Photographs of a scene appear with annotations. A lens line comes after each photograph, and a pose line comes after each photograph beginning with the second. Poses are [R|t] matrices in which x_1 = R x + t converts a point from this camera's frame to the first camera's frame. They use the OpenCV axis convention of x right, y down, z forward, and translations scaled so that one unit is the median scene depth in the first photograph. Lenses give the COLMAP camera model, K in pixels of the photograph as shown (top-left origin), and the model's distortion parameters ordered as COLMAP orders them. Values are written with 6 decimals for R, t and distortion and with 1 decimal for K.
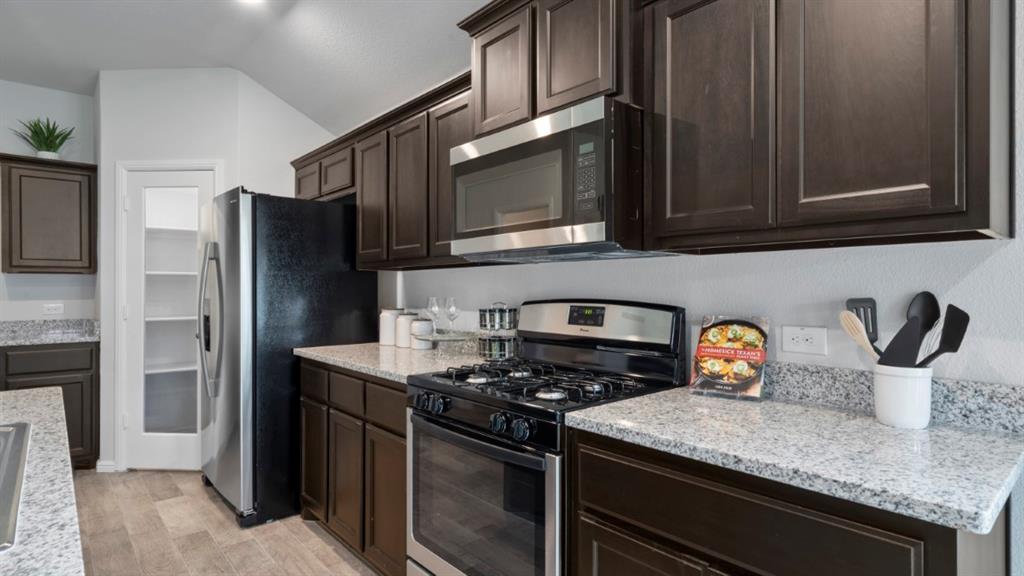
lens RADIAL K [[530.3, 0, 514.0], [0, 530.3, 291.5], [0, 0, 1]] dist [0.004361, 0.000674]
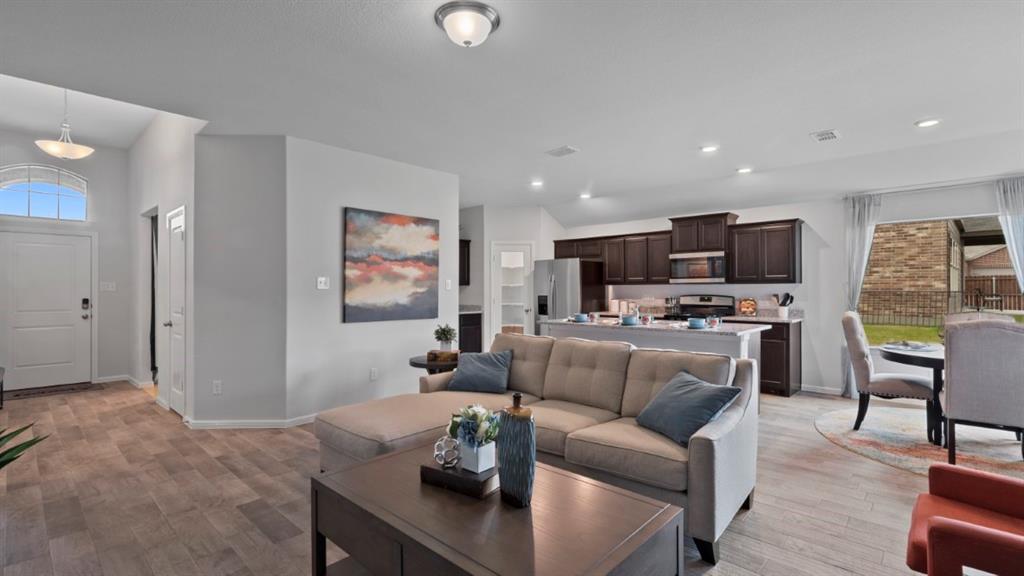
lens RADIAL K [[459.3, 0, 512.0], [0, 459.3, 288.0], [0, 0, 1]] dist [-0.008385, 0.000588]
pose [[0.995560, -0.001032, 0.094119, -1.566381], [0.001714, 0.999973, -0.007171, -0.013513], [-0.094109, 0.007301, 0.995535, -2.154129]]
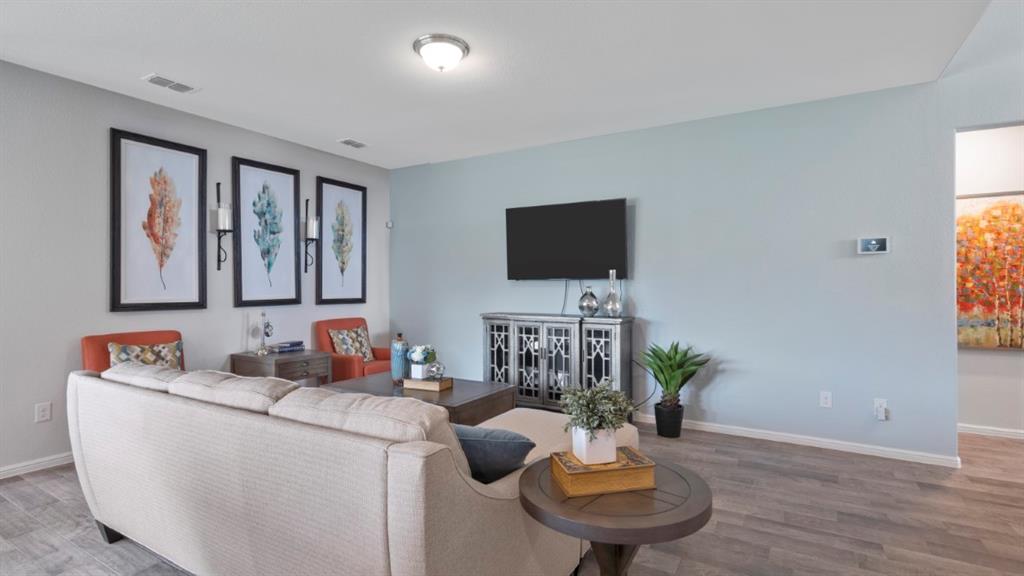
lens RADIAL K [[491.0, 0, 512.9], [0, 491.0, 285.4], [0, 0, 1]] dist [0.004405, 0.000186]
pose [[-0.950467, -0.002288, -0.310818, -1.302223], [-0.003081, 0.999993, 0.002061, -0.009476], [0.310811, 0.002916, -0.950467, 0.624051]]
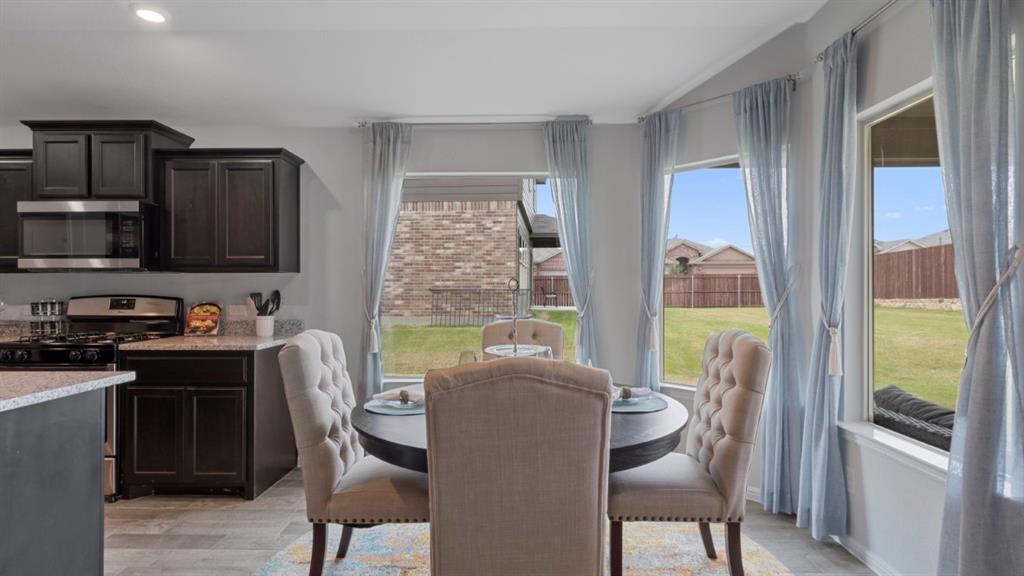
lens RADIAL K [[524.8, 0, 512.0], [0, 524.8, 288.0], [0, 0, 1]] dist [0.001759, 0.000789]
pose [[0.676291, 0.000428, 0.736635, -0.290010], [0.002692, 0.999992, -0.003052, 0.000284], [-0.736630, 0.004047, 0.676284, -1.206790]]
